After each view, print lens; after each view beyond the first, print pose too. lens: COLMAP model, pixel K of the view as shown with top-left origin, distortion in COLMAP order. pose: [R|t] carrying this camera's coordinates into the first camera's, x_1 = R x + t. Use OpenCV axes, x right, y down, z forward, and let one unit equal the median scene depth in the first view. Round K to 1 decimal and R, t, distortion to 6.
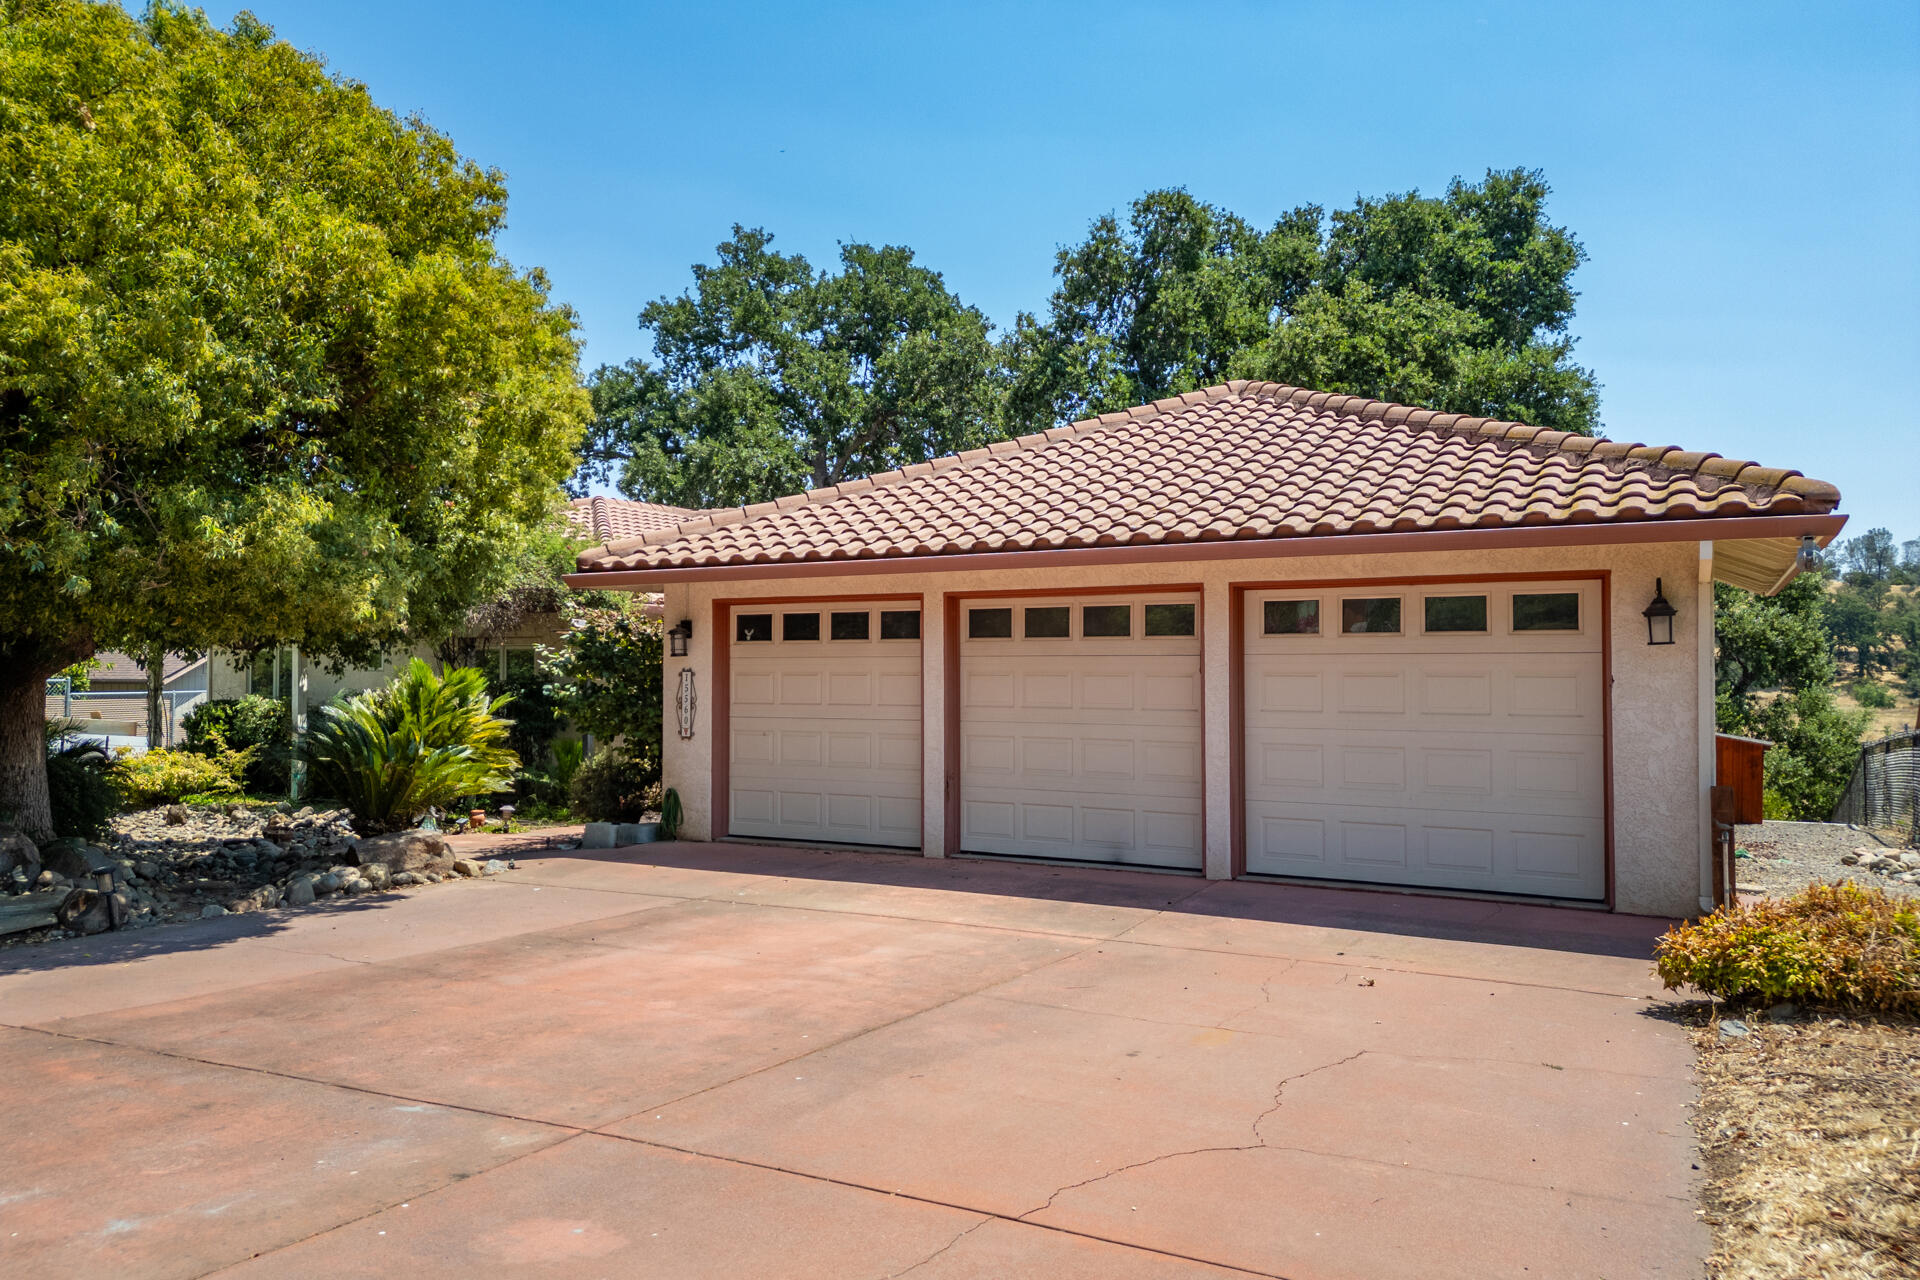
lens RADIAL K [[1325.8, 0, 960.2], [0, 1325.8, 645.7], [0, 0, 1]] dist [0.068993, -0.065116]
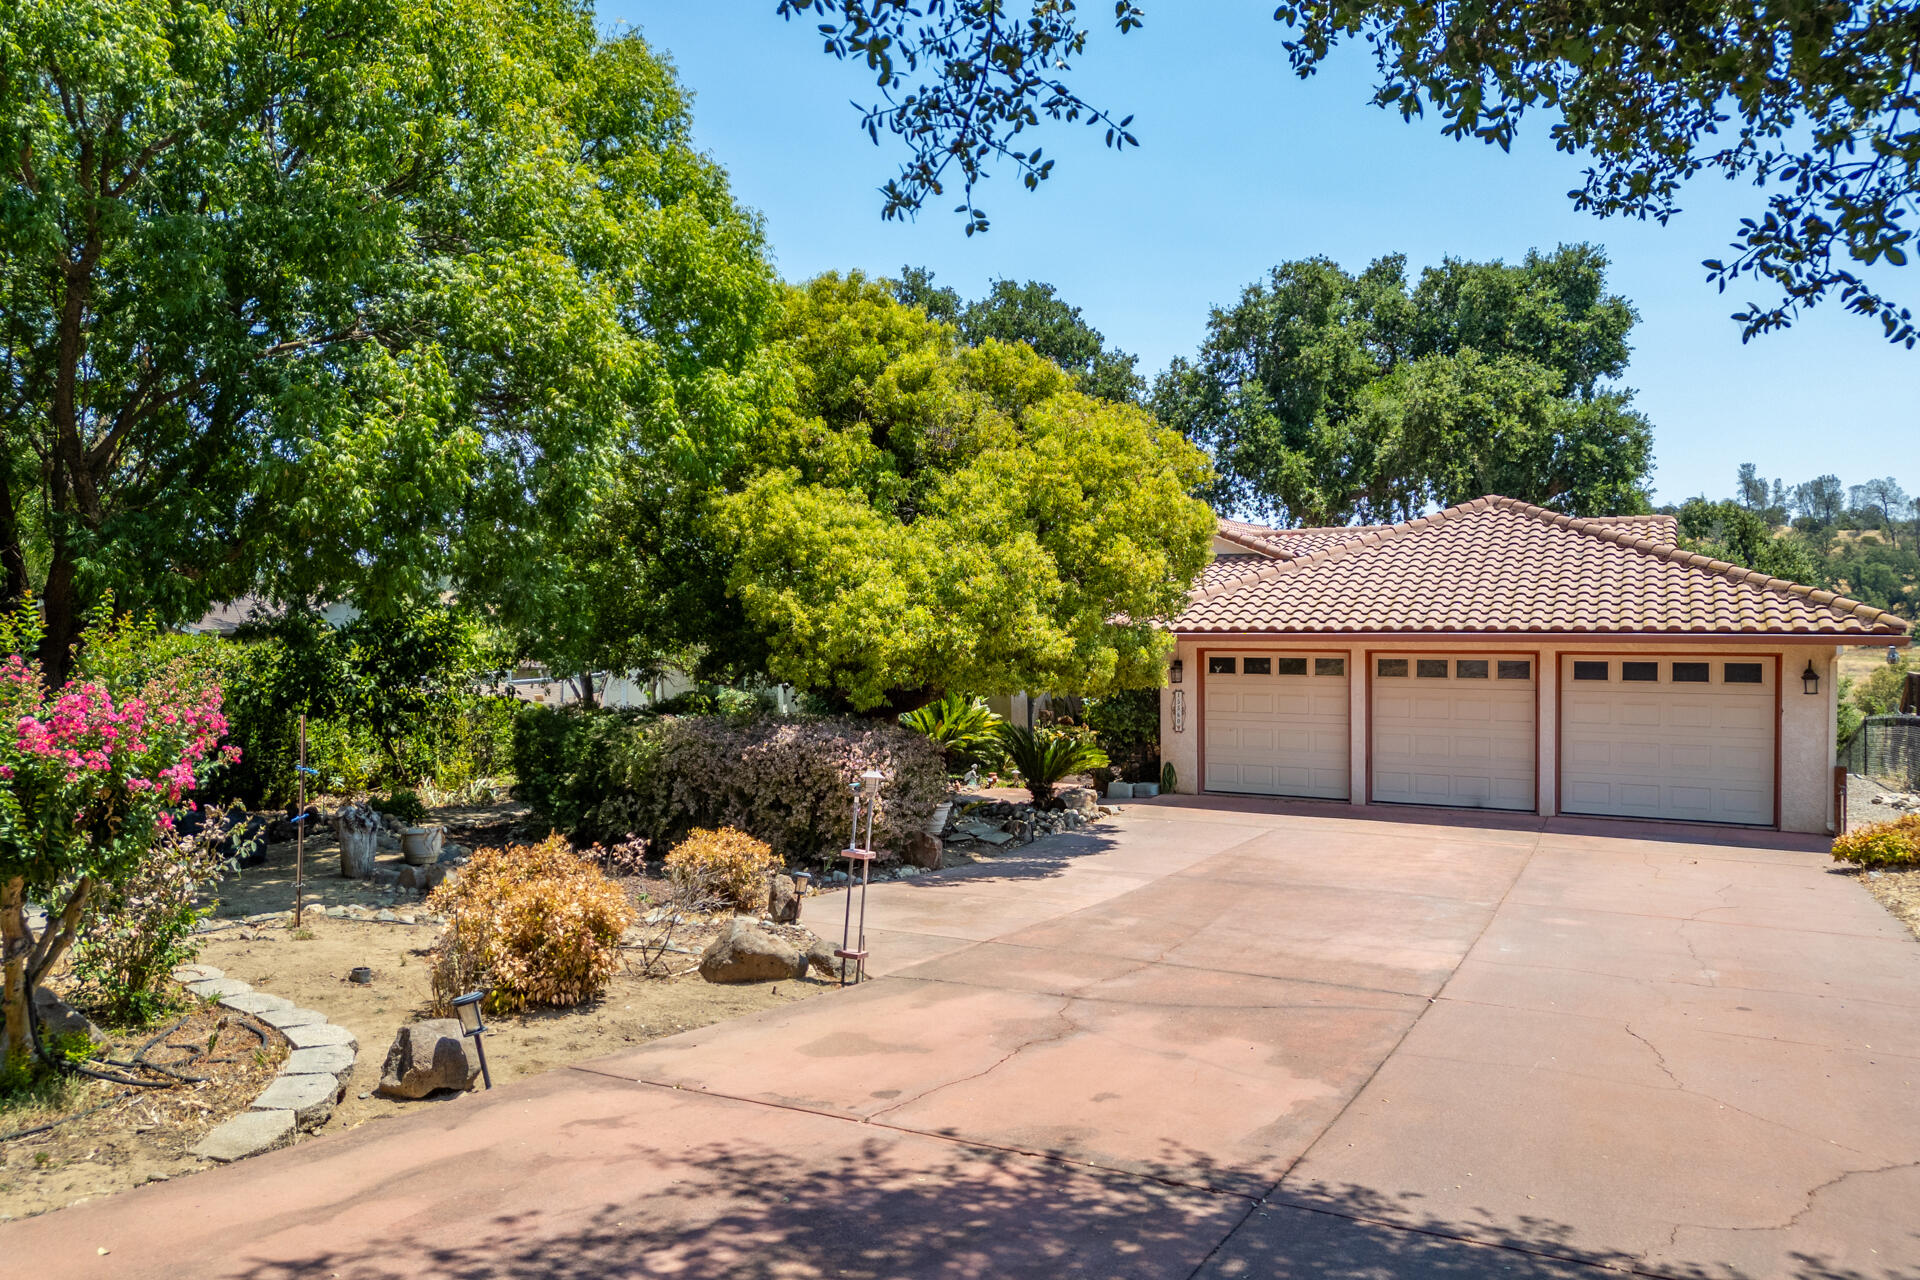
lens RADIAL K [[1325.8, 0, 960.2], [0, 1325.8, 645.7], [0, 0, 1]] dist [0.068993, -0.065116]
pose [[0.999551, -0.004541, 0.029609, -0.213921], [0.003264, 0.999068, 0.043034, -0.044290], [-0.029777, -0.042918, 0.998635, -0.253994]]
